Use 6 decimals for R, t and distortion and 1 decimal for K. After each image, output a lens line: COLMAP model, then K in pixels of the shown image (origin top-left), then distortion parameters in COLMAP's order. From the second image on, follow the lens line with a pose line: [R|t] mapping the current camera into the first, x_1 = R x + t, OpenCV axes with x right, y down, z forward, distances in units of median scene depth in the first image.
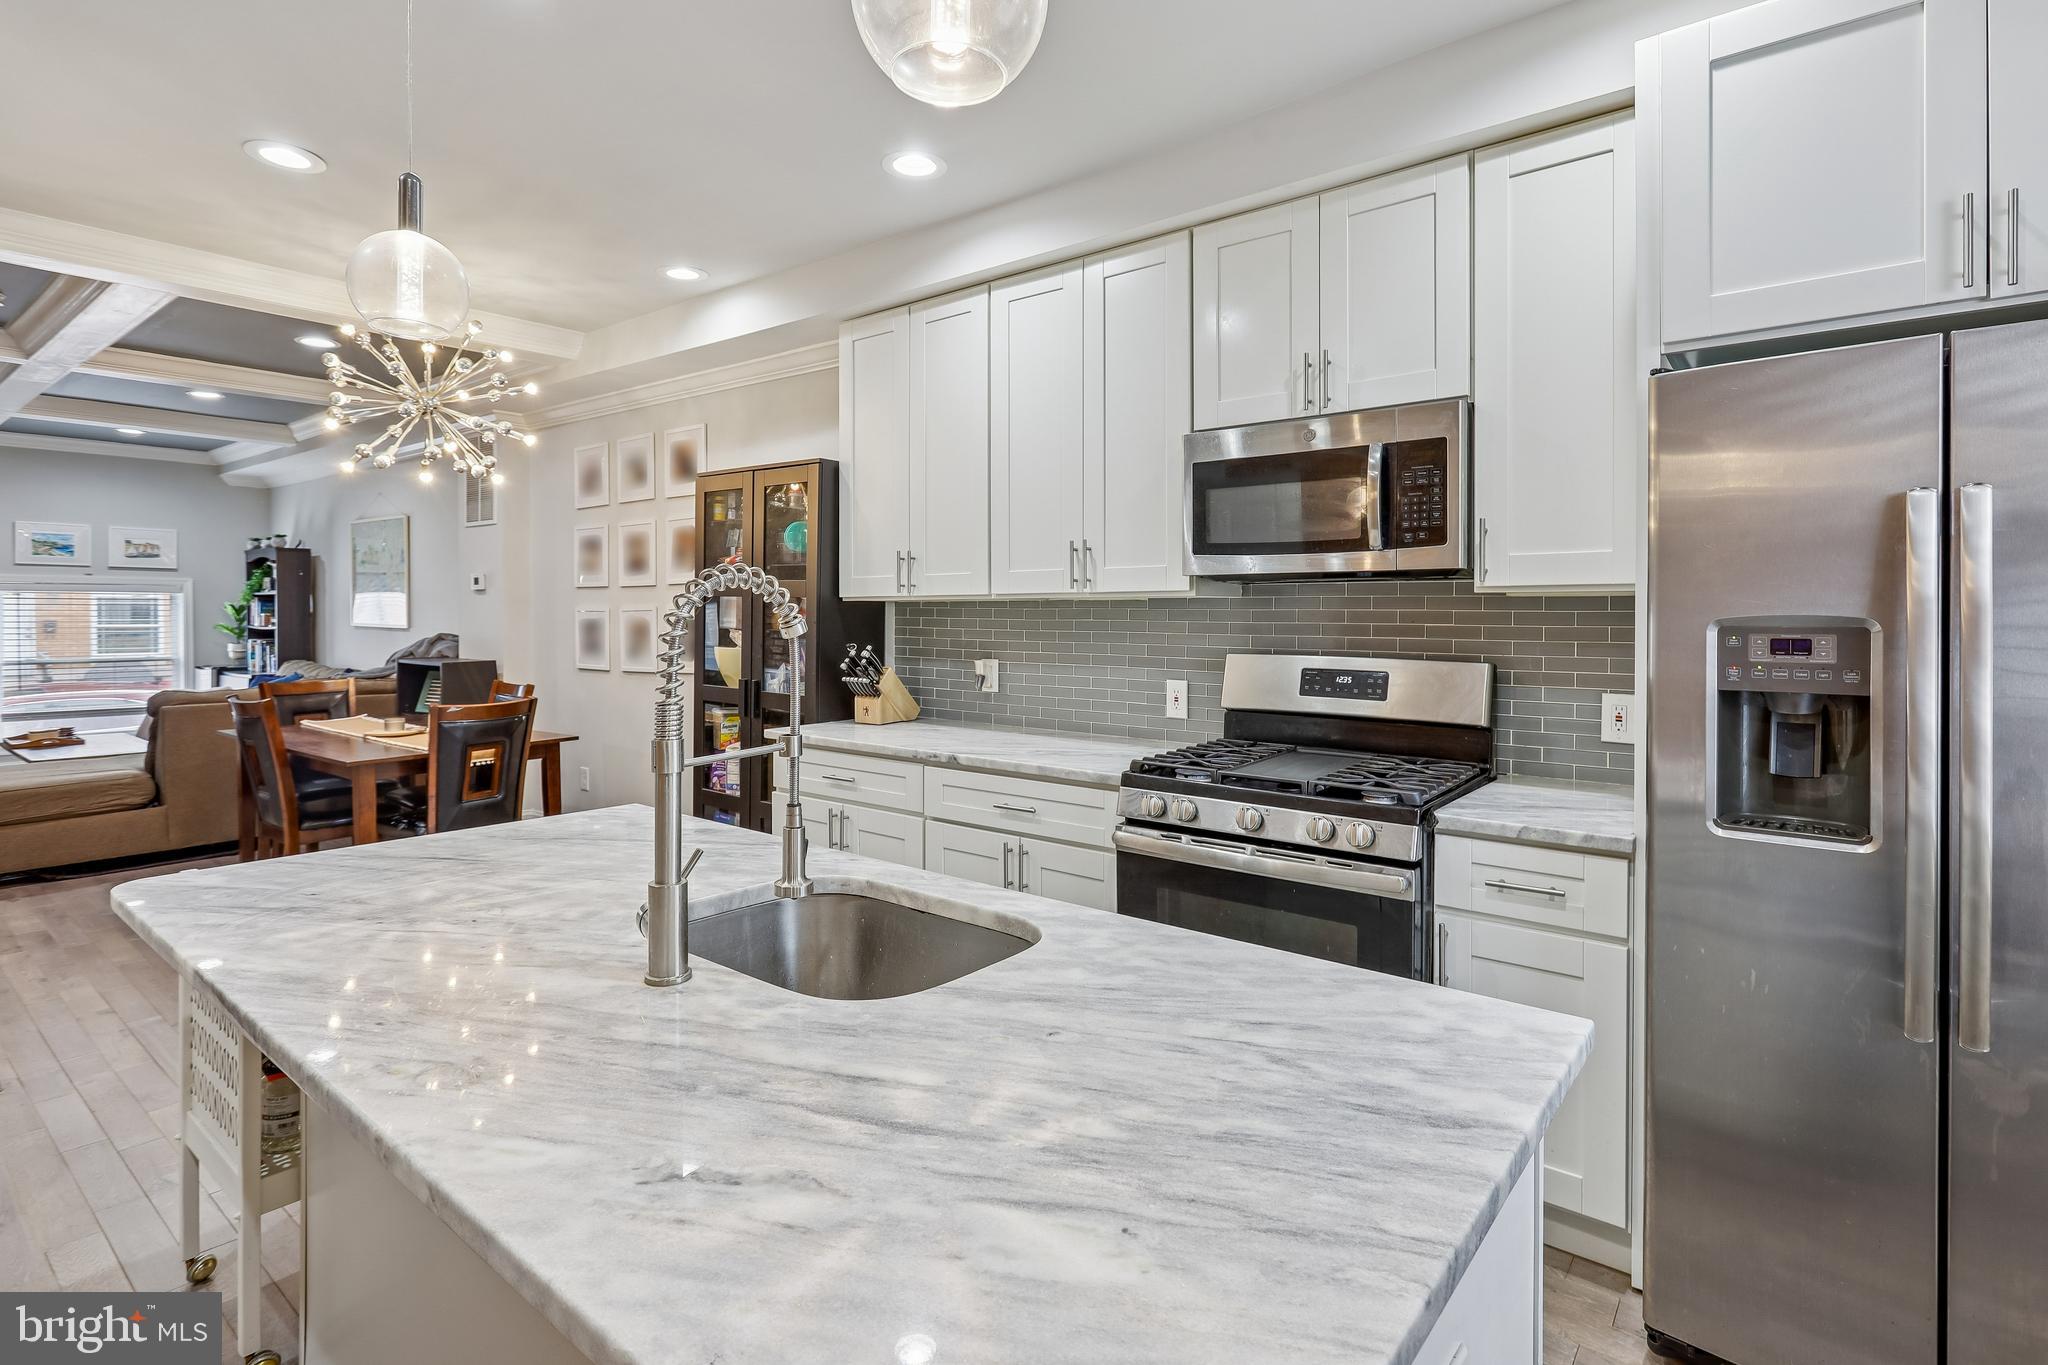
lens RADIAL K [[1005.1, 0, 1042.3], [0, 1005.1, 622.0], [0, 0, 1]] dist [-0.007834, 0.003388]
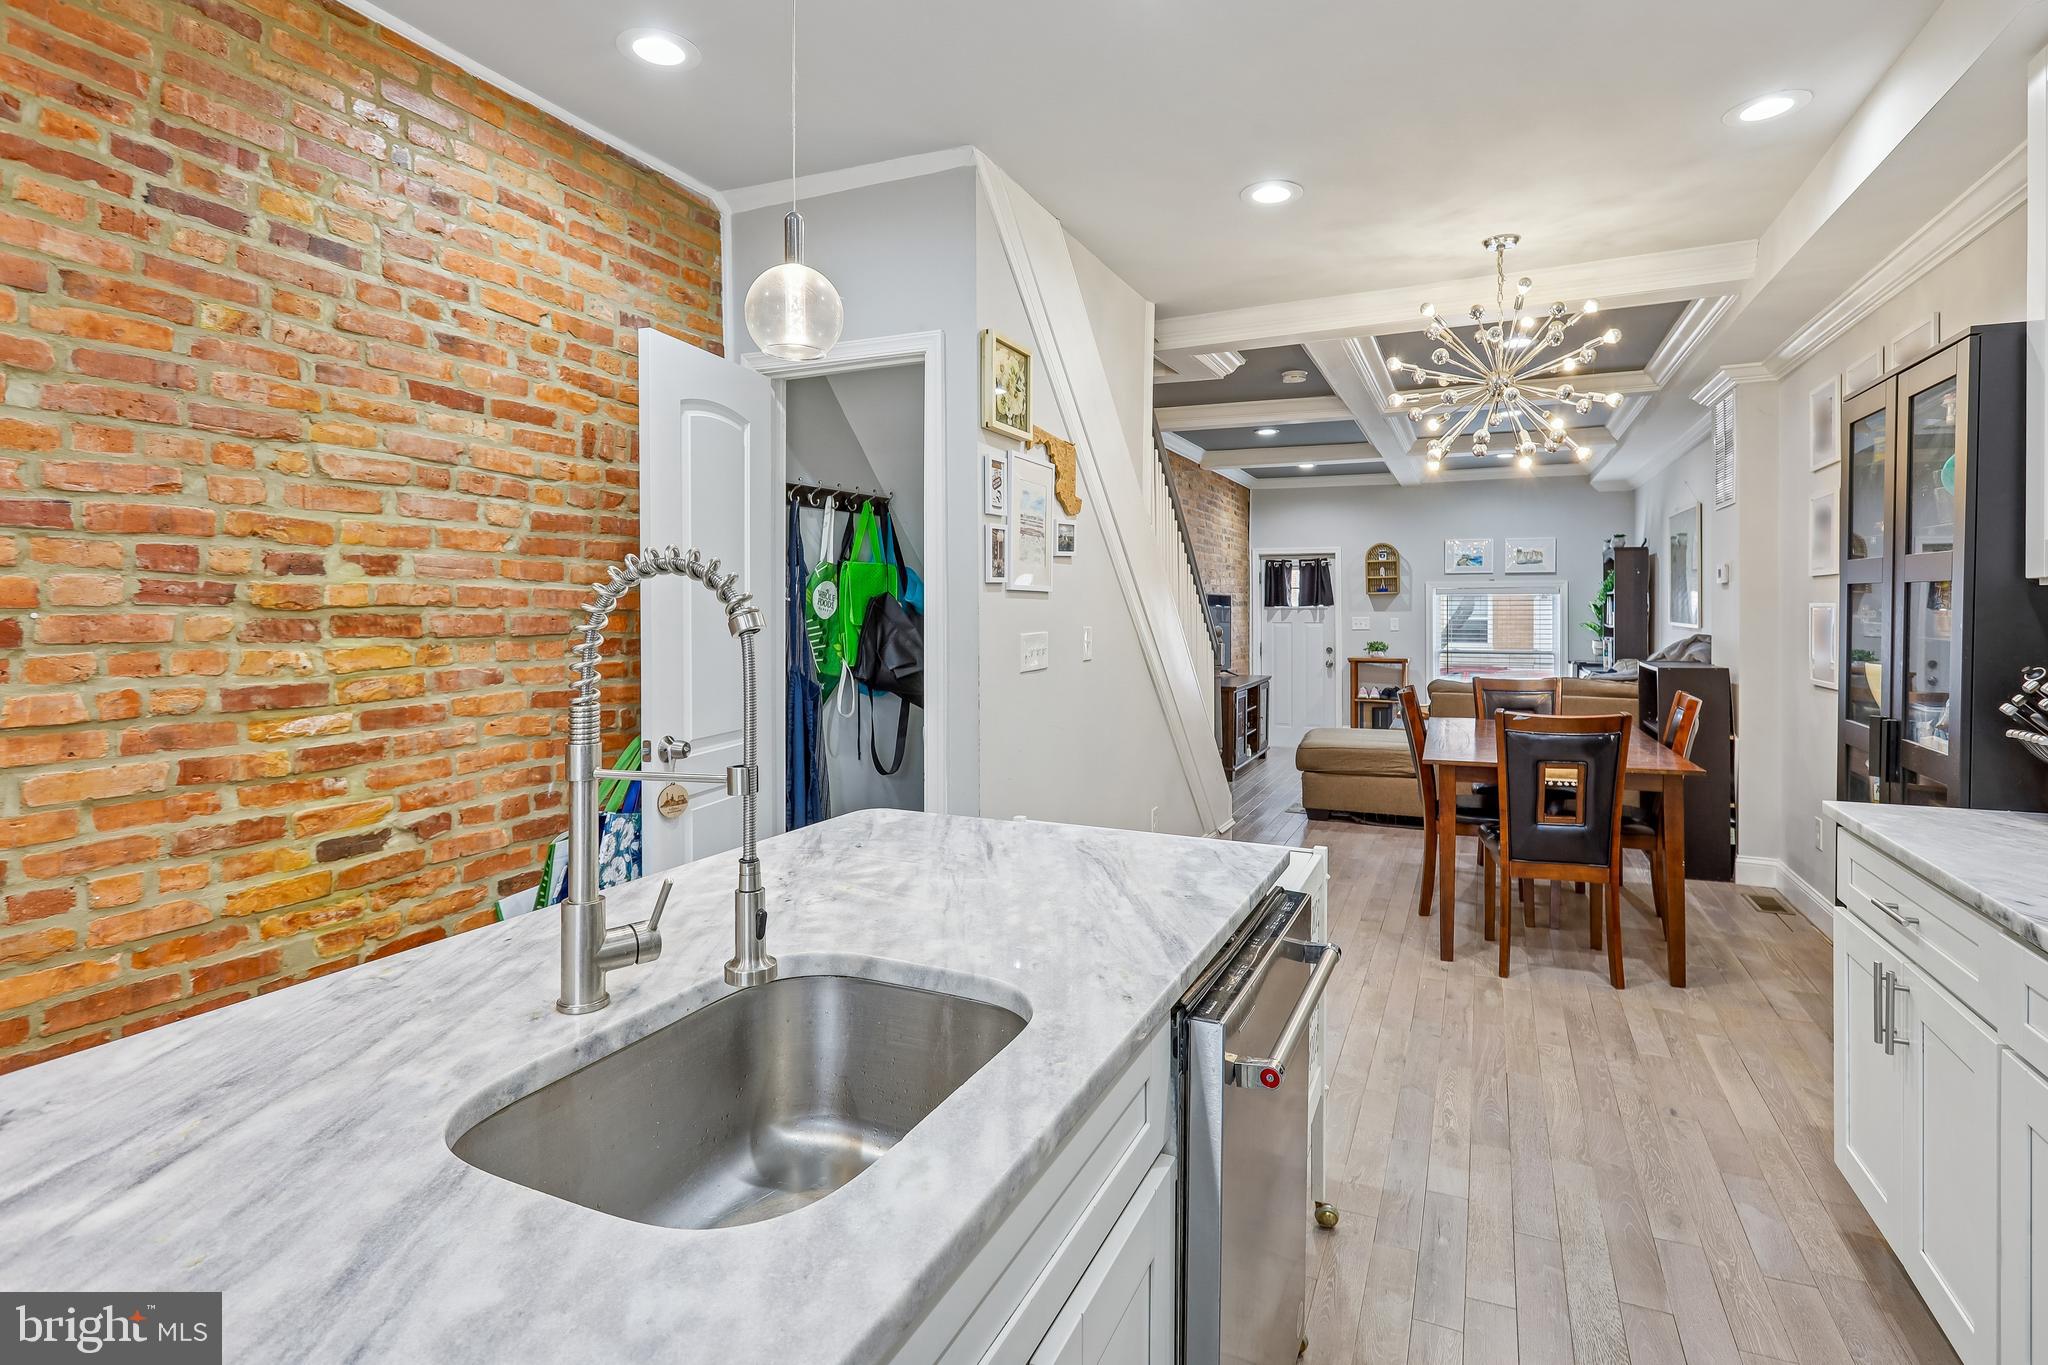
lens RADIAL K [[1005.1, 0, 1023.5], [0, 1005.1, 623.7], [0, 0, 1]] dist [-0.007834, 0.003388]
pose [[0.233140, 0.009151, -0.972400, 0.251350], [-0.007604, 0.999942, 0.007587, -0.001045], [0.972413, 0.005625, 0.233196, 0.486614]]
